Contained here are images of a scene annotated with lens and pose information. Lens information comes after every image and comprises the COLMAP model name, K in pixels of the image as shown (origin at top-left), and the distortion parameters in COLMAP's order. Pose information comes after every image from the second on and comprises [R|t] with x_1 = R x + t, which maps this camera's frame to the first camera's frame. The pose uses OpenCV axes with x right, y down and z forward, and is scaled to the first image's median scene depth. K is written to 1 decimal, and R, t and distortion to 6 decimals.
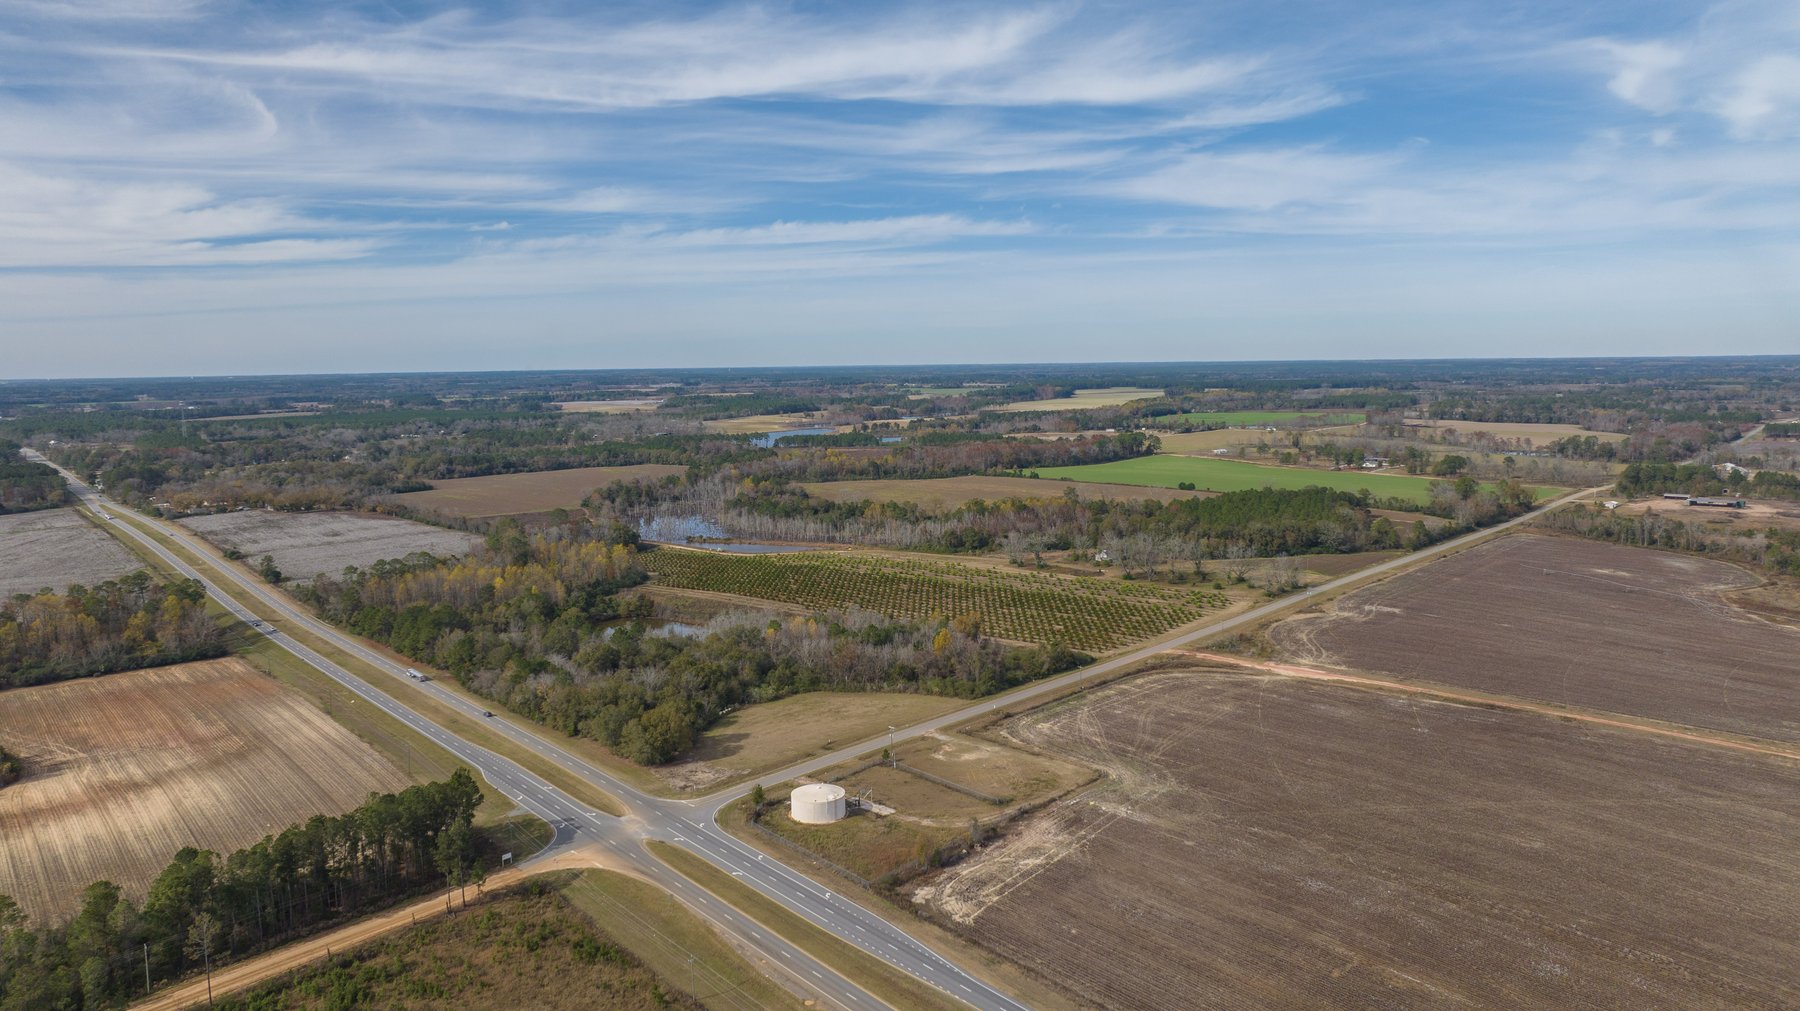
lens RADIAL K [[1289.8, 0, 887.3], [0, 1289.8, 503.5], [0, 0, 1]] dist [-0.037102, 0.038543]
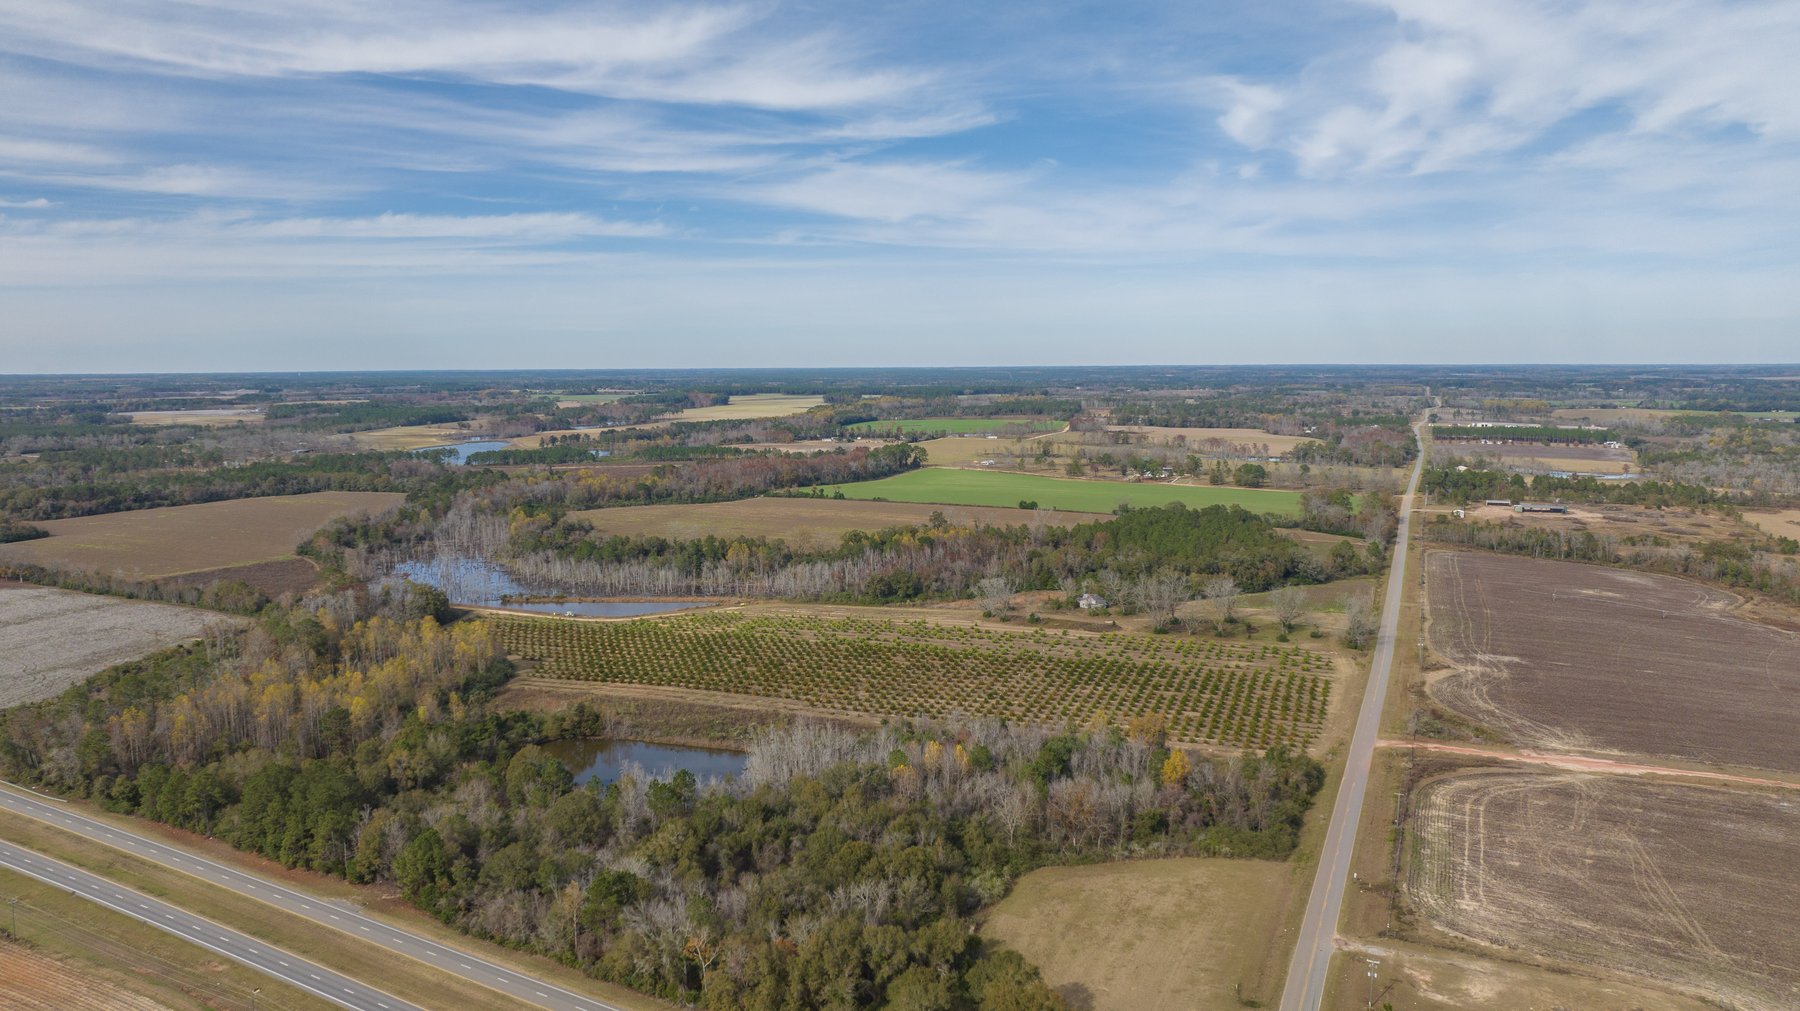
lens RADIAL K [[1289.8, 0, 914.0], [0, 1289.8, 418.6], [0, 0, 1]] dist [-0.037102, 0.038543]
pose [[0.946701, -0.006483, 0.322047, -0.144541], [0.028986, 0.997456, -0.065128, -0.018371], [-0.320806, 0.070992, 0.944481, 0.172559]]
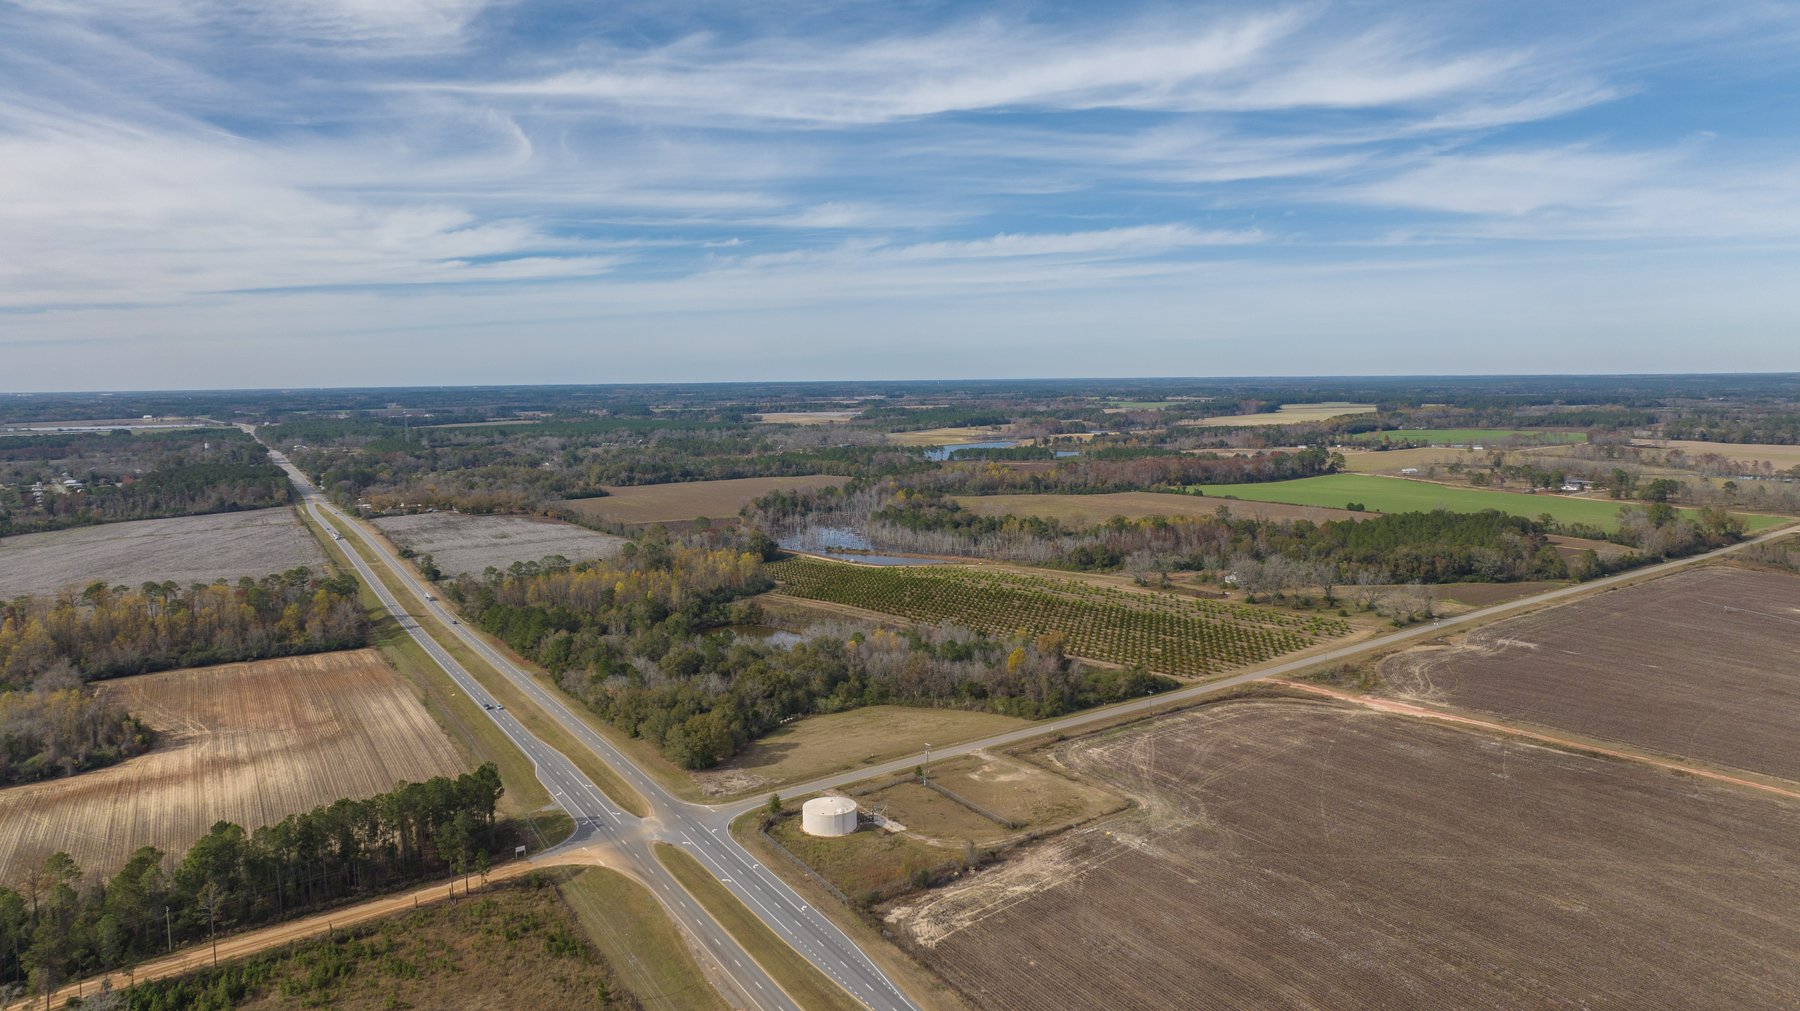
lens RADIAL K [[1289.8, 0, 896.6], [0, 1289.8, 519.9], [0, 0, 1]] dist [-0.037102, 0.038543]
pose [[0.985626, 0.021574, -0.167559, 0.052695], [-0.021099, 0.999767, 0.004616, -0.001125], [0.167620, -0.001014, 0.985851, 0.006838]]
